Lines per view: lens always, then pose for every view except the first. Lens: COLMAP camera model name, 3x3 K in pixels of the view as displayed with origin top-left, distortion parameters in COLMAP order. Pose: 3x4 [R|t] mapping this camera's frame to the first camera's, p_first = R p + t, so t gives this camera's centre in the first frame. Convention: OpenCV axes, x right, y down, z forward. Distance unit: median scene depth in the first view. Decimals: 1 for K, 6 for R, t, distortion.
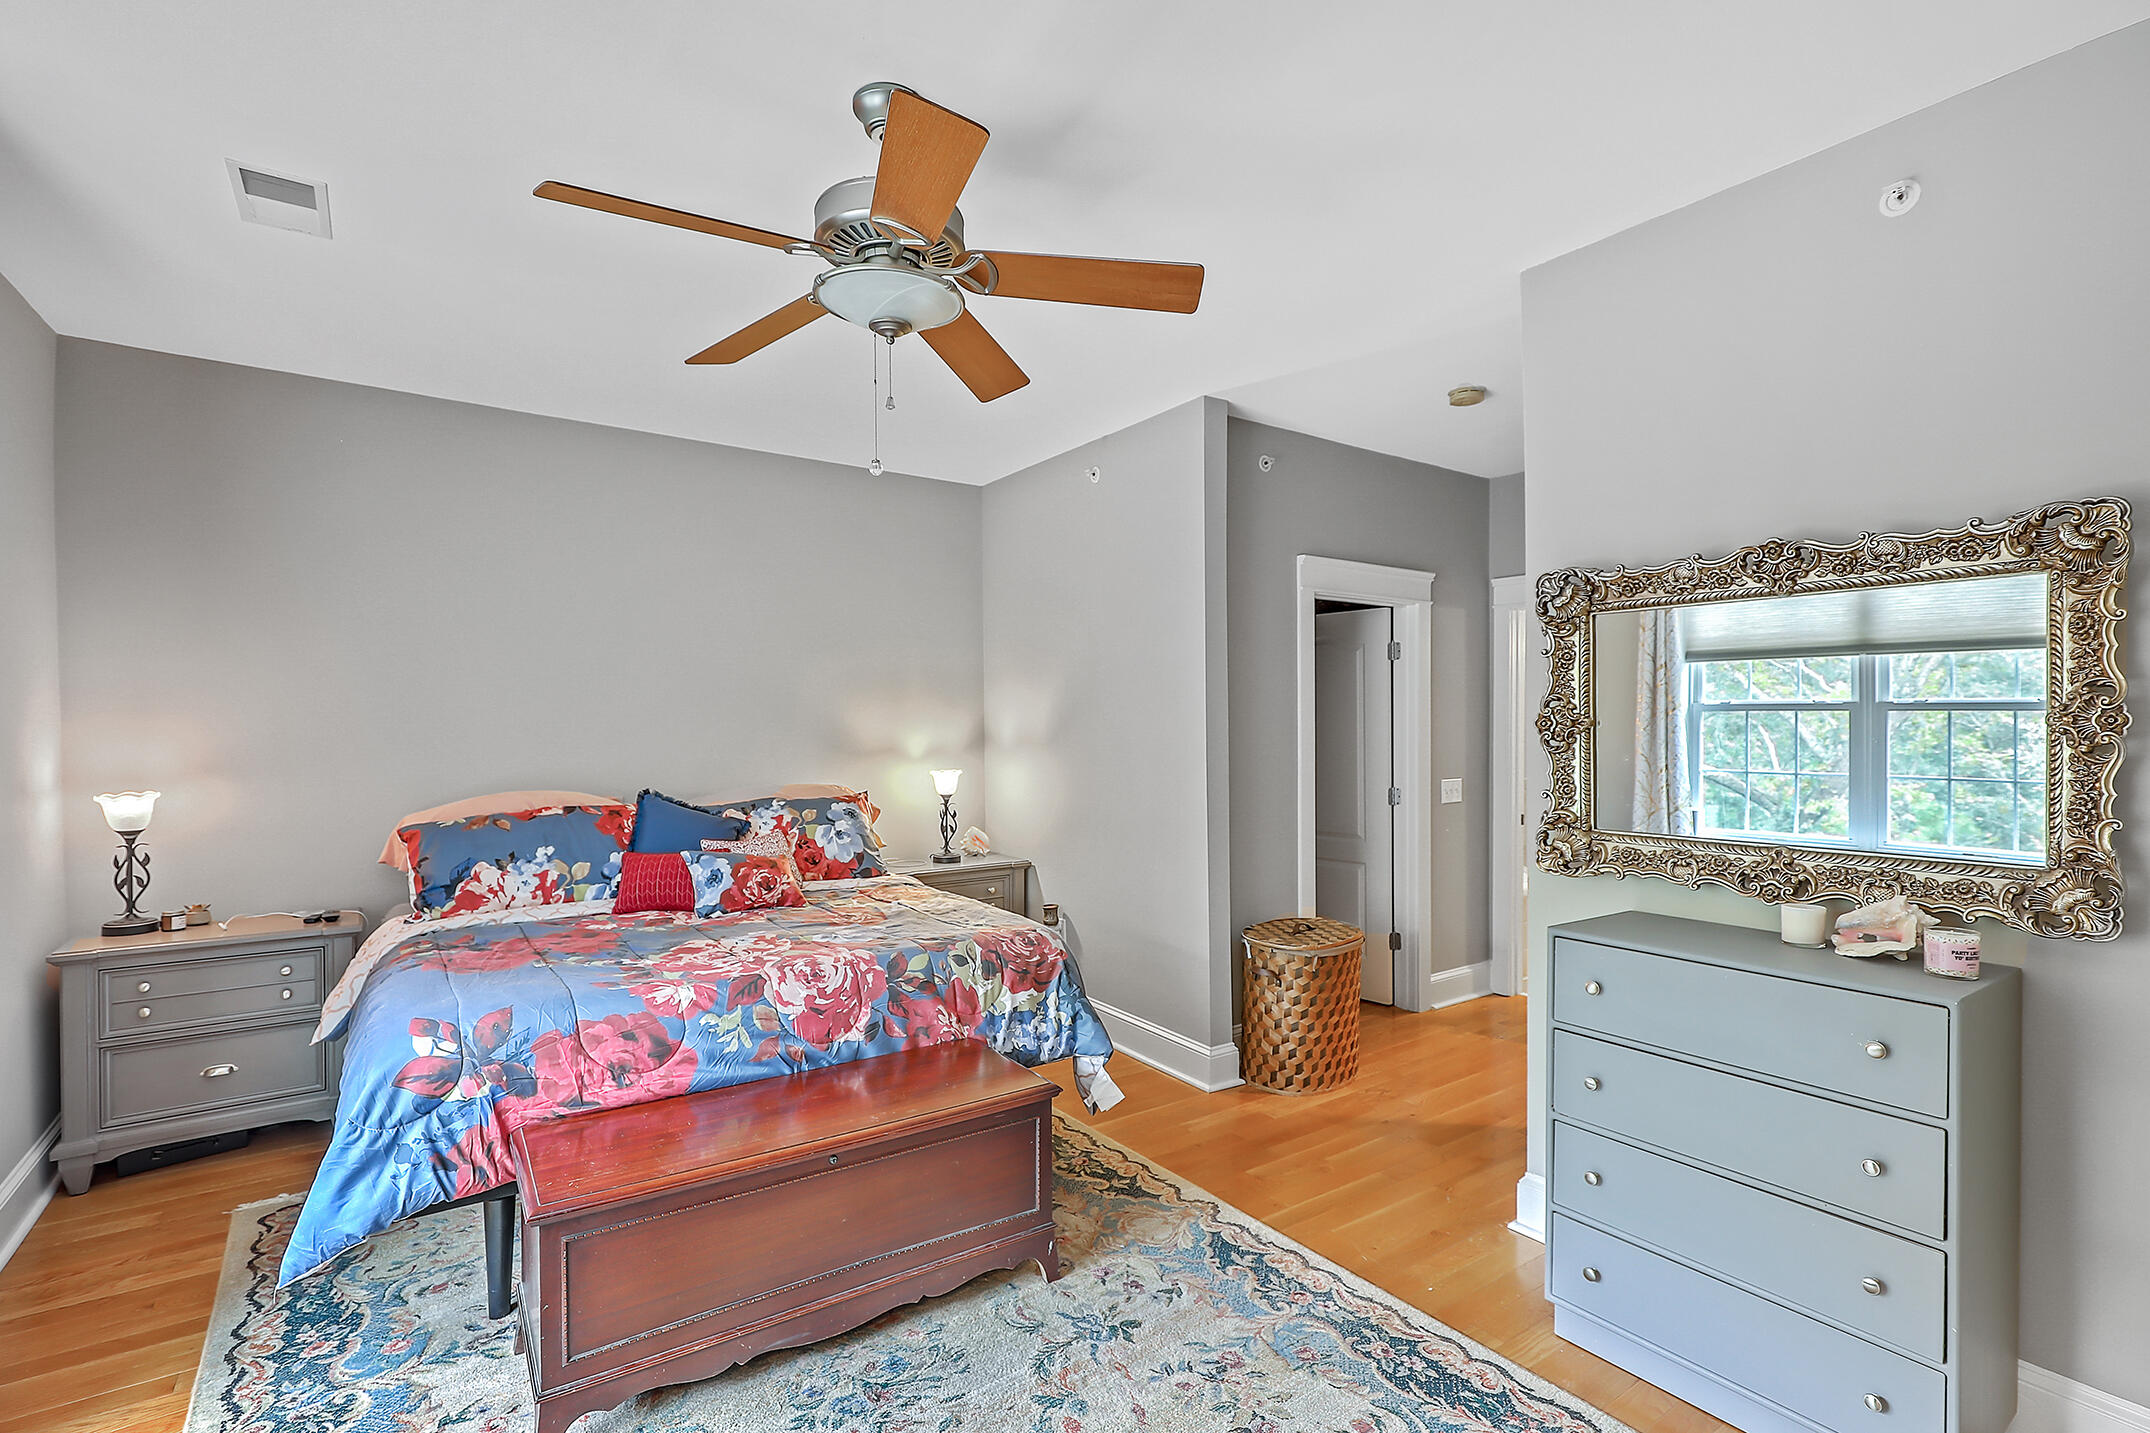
lens RADIAL K [[982.8, 0, 1068.6], [0, 982.8, 727.2], [0, 0, 1]] dist [0.000090, 0.000063]
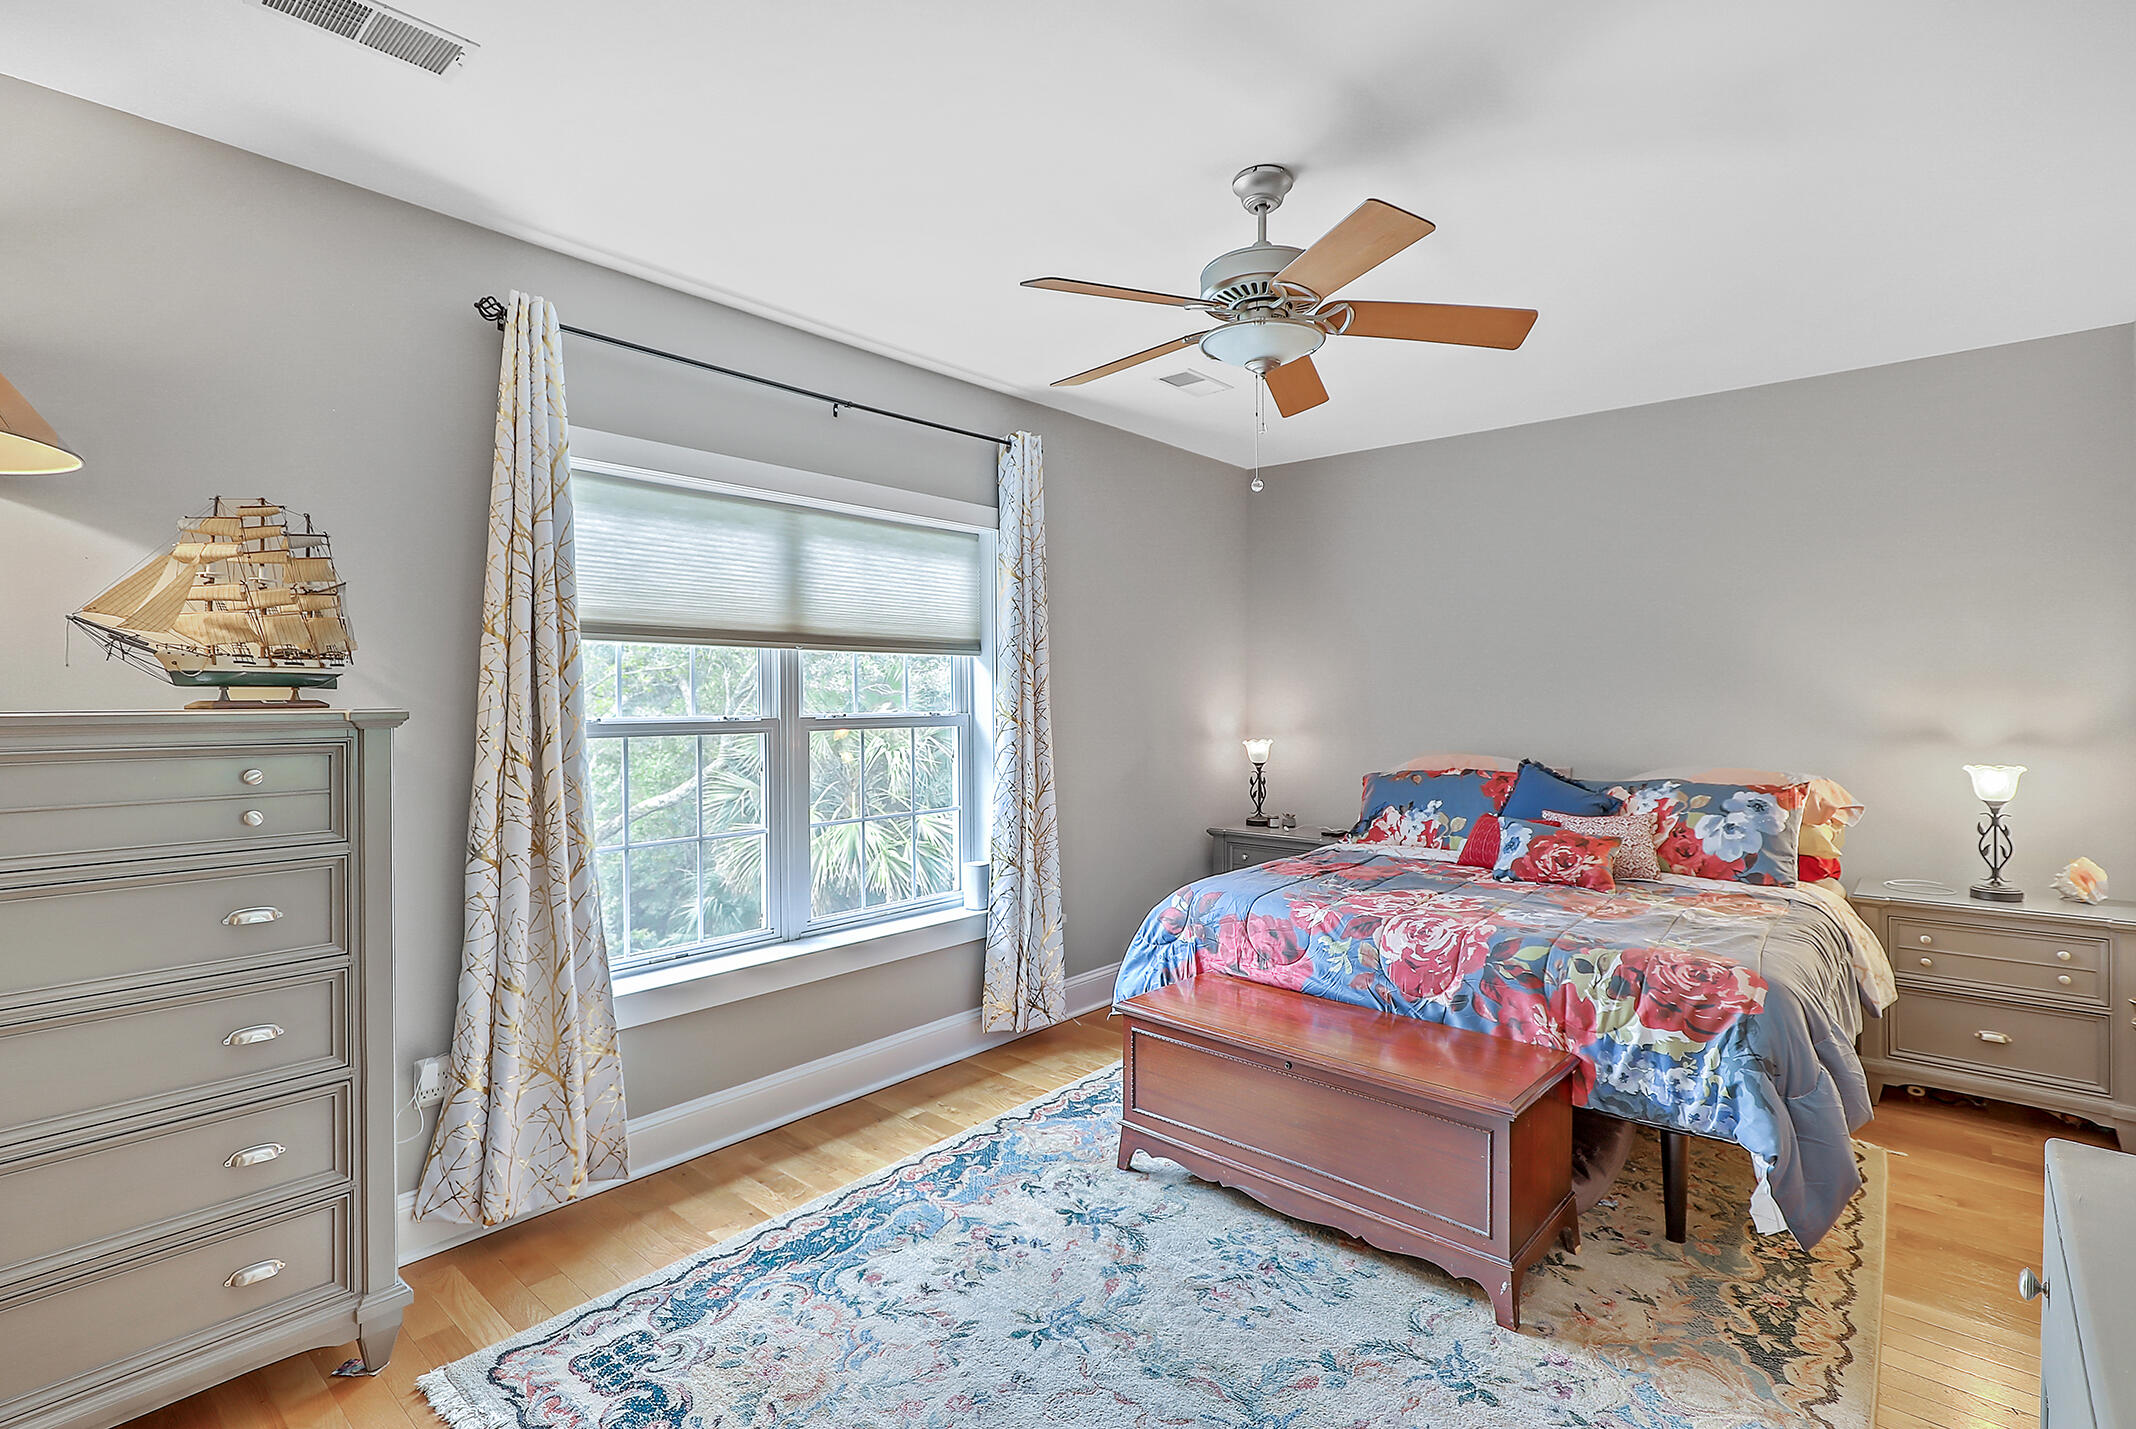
lens RADIAL K [[966.9, 0, 1073.1], [0, 966.9, 698.7], [0, 0, 1]] dist [0.000080, -0.000301]
pose [[0.252280, 0.000933, -0.967654, 0.603393], [-0.004425, 0.999990, -0.000190, -0.000286], [0.967644, 0.004330, 0.252282, 0.333649]]
